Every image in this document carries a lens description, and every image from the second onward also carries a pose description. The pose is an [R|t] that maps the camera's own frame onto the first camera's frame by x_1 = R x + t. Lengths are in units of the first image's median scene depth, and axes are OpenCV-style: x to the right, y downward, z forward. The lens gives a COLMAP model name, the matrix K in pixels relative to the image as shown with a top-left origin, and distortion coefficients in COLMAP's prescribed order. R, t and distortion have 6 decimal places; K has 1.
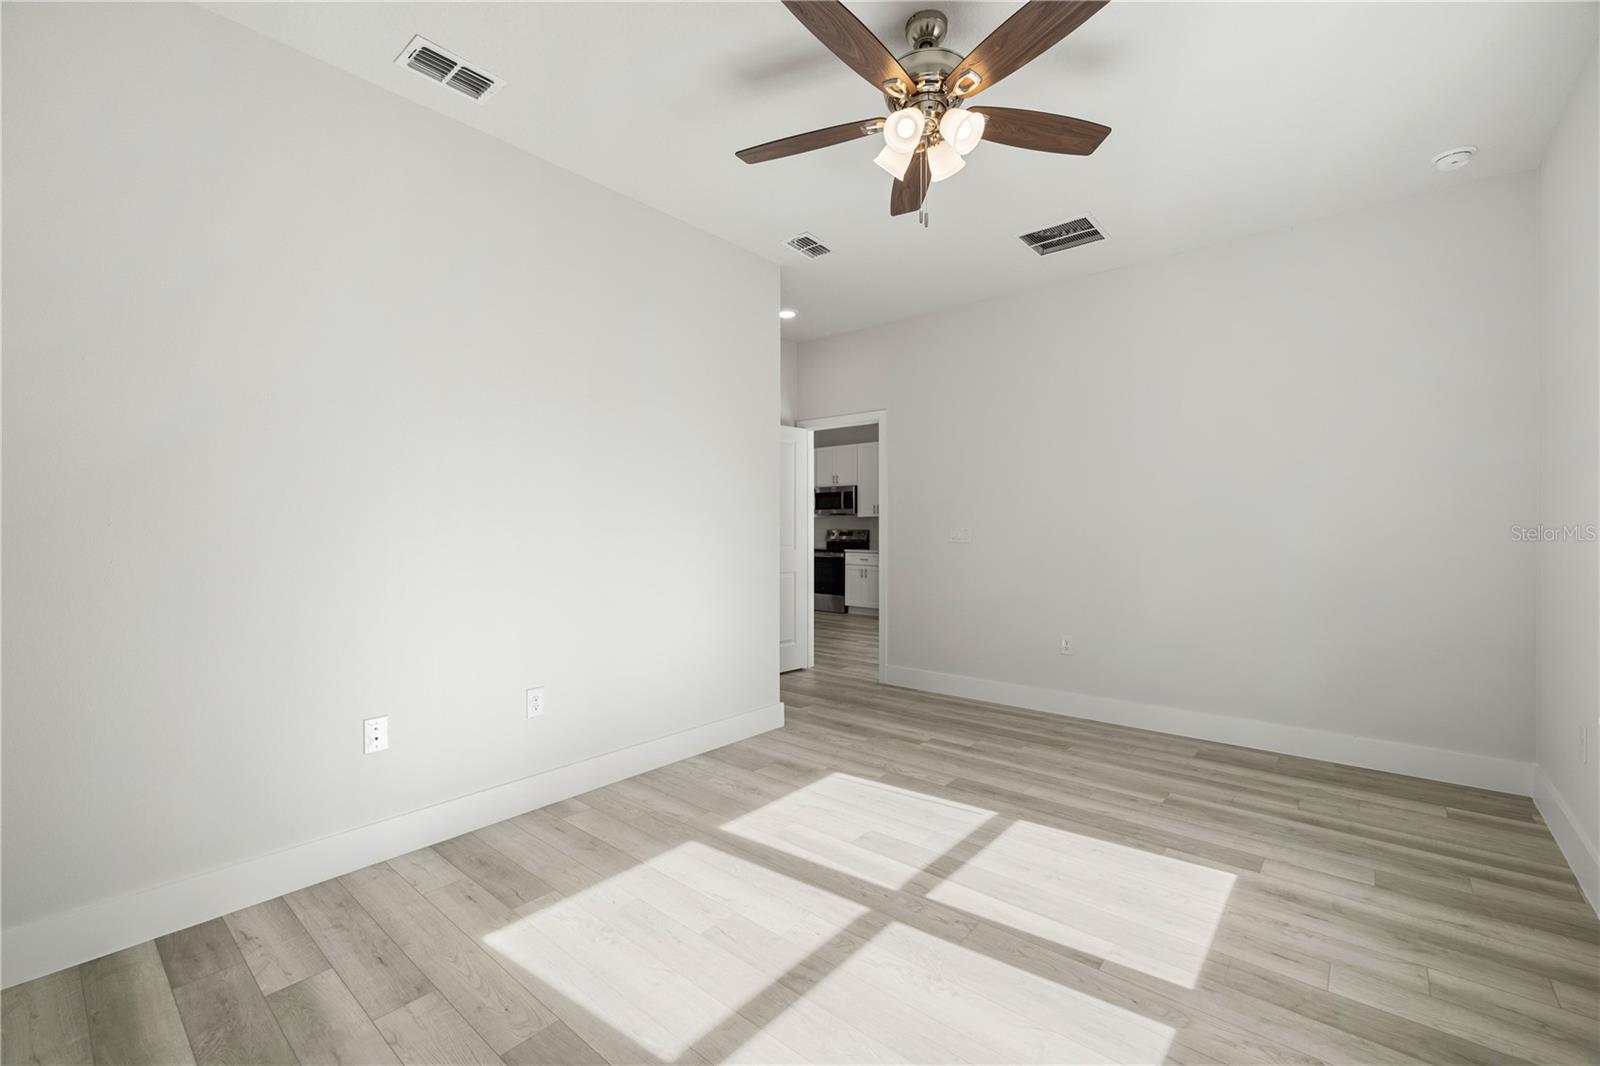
lens RADIAL K [[670.6, 0, 796.9], [0, 670.6, 530.9], [0, 0, 1]] dist [0.000591, -0.000702]
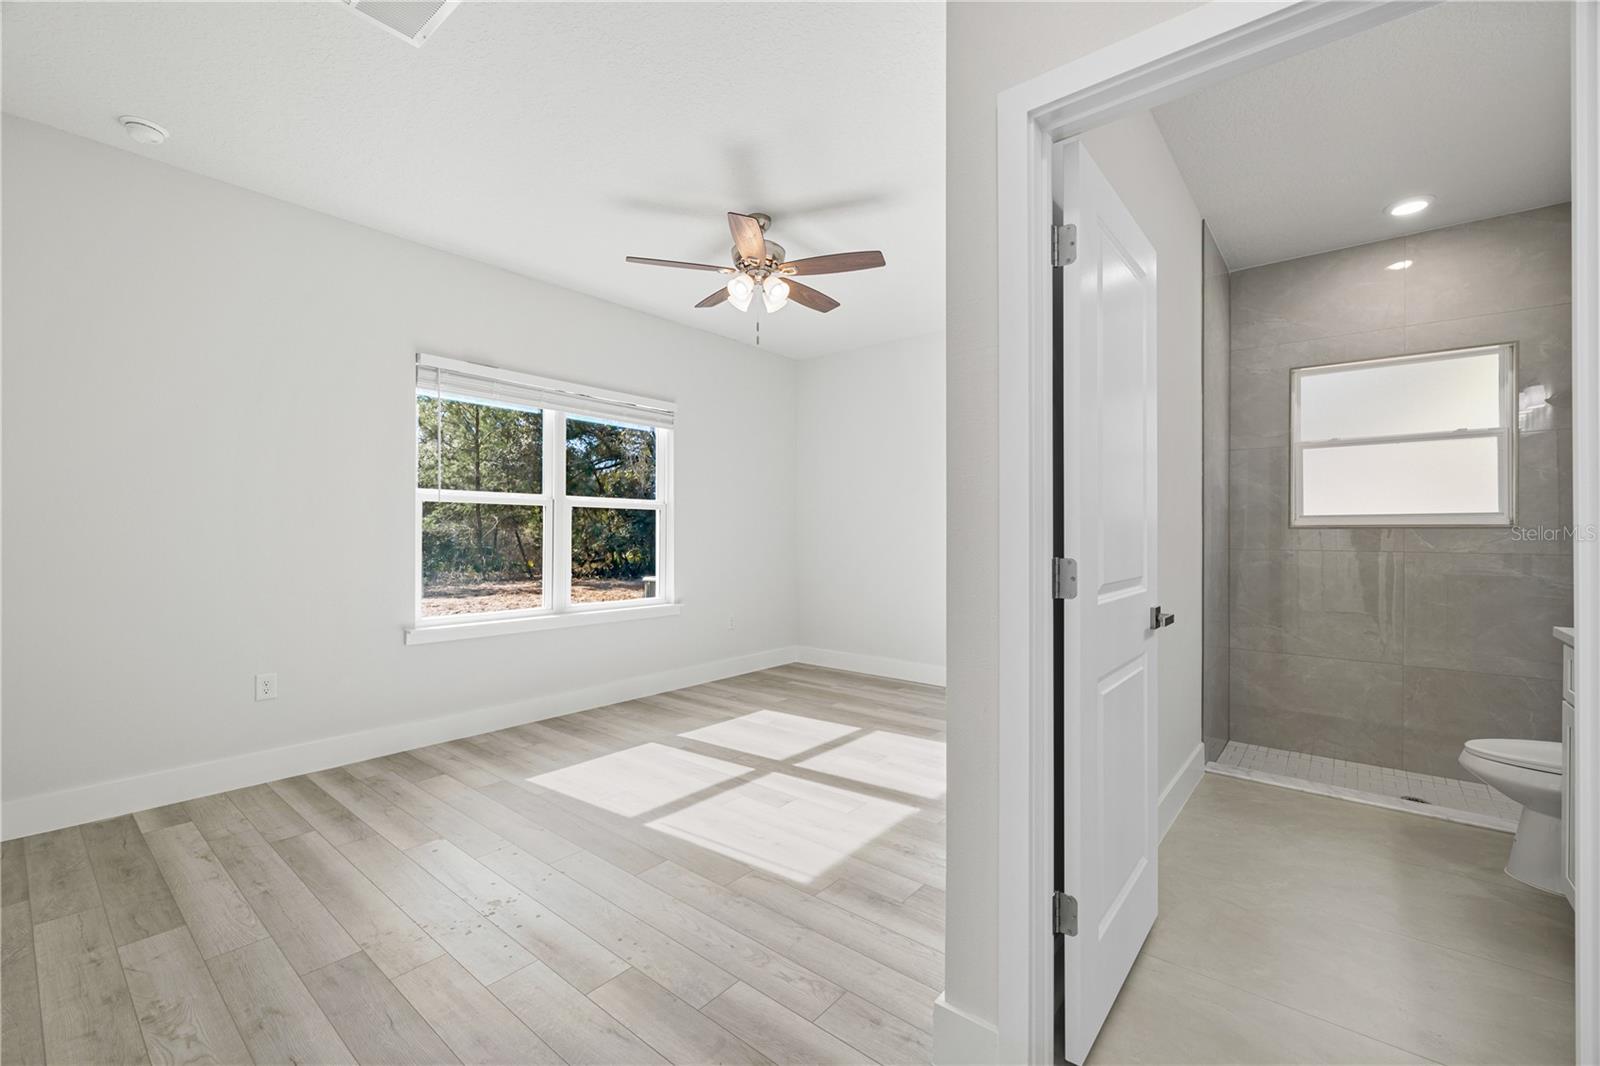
lens RADIAL K [[670.6, 0, 799.4], [0, 670.6, 530.6], [0, 0, 1]] dist [0.000591, -0.000702]
pose [[-0.999862, -0.005425, -0.015728, 0.102291], [-0.005451, 0.999984, 0.001564, -0.009845], [0.015719, 0.001649, -0.999875, 2.257740]]
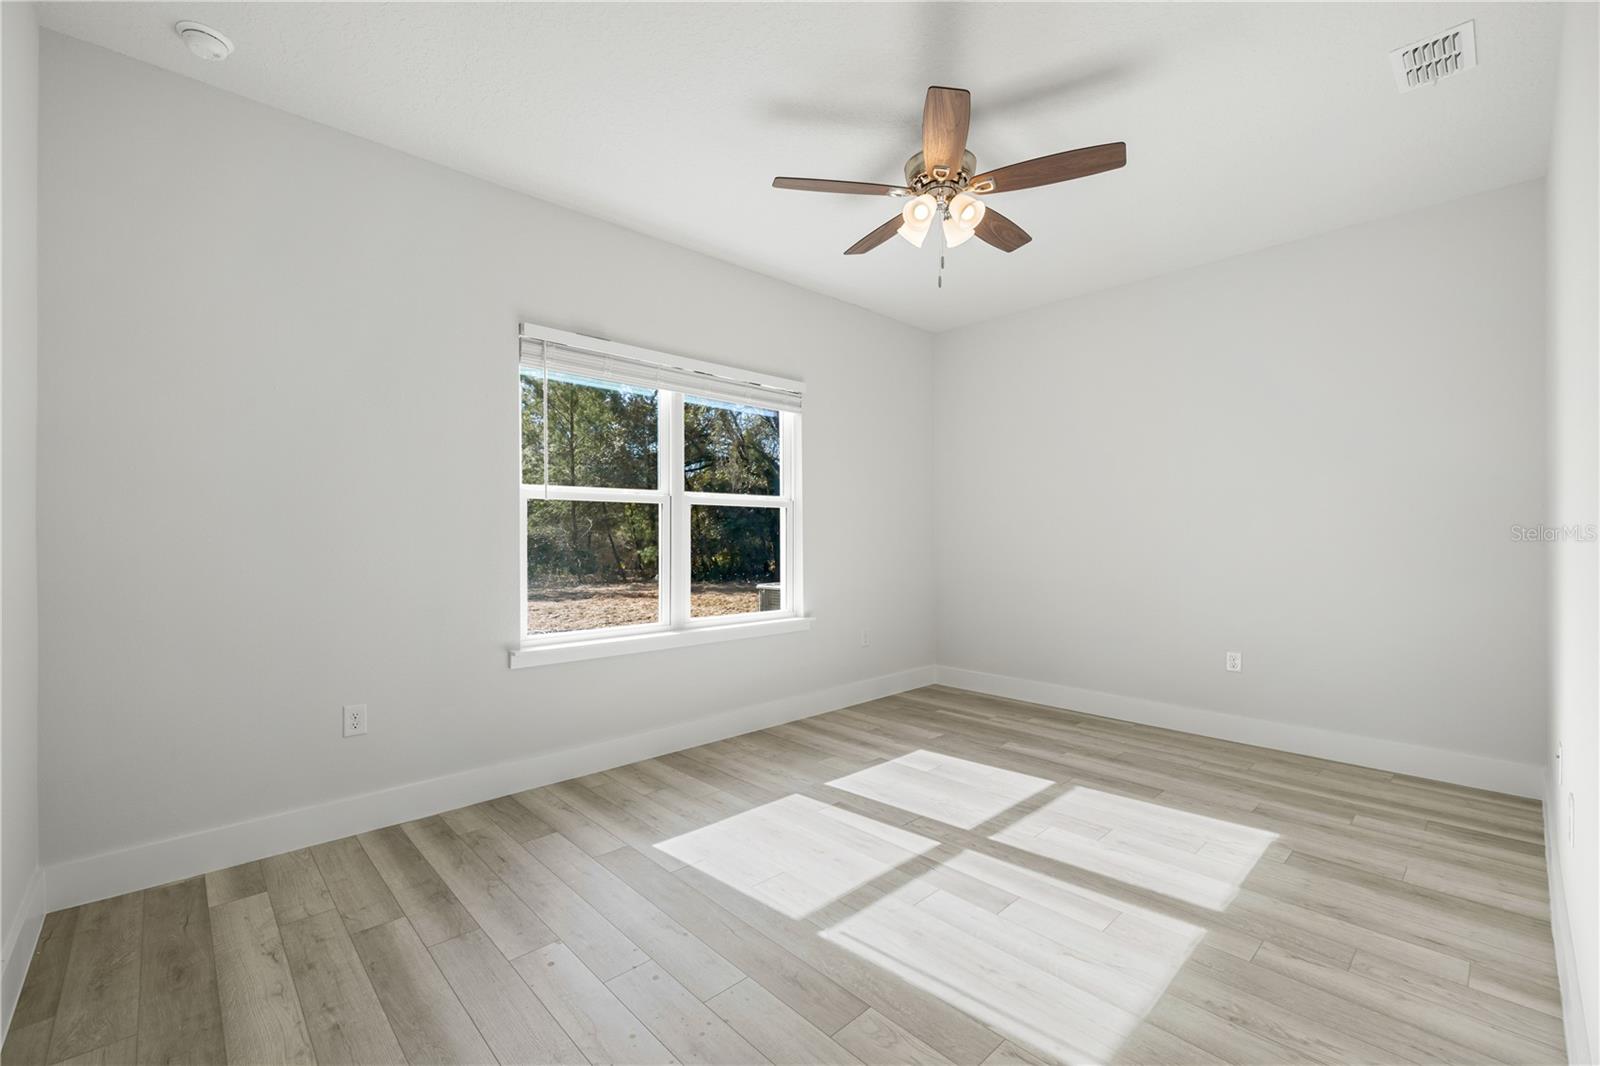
lens RADIAL K [[670.6, 0, 792.6], [0, 670.6, 533.4], [0, 0, 1]] dist [0.000591, -0.000702]
pose [[-0.993811, 0.000693, 0.111081, 0.282451], [0.001141, 0.999991, 0.003968, -0.007183], [-0.111077, 0.004070, -0.993803, 1.950153]]
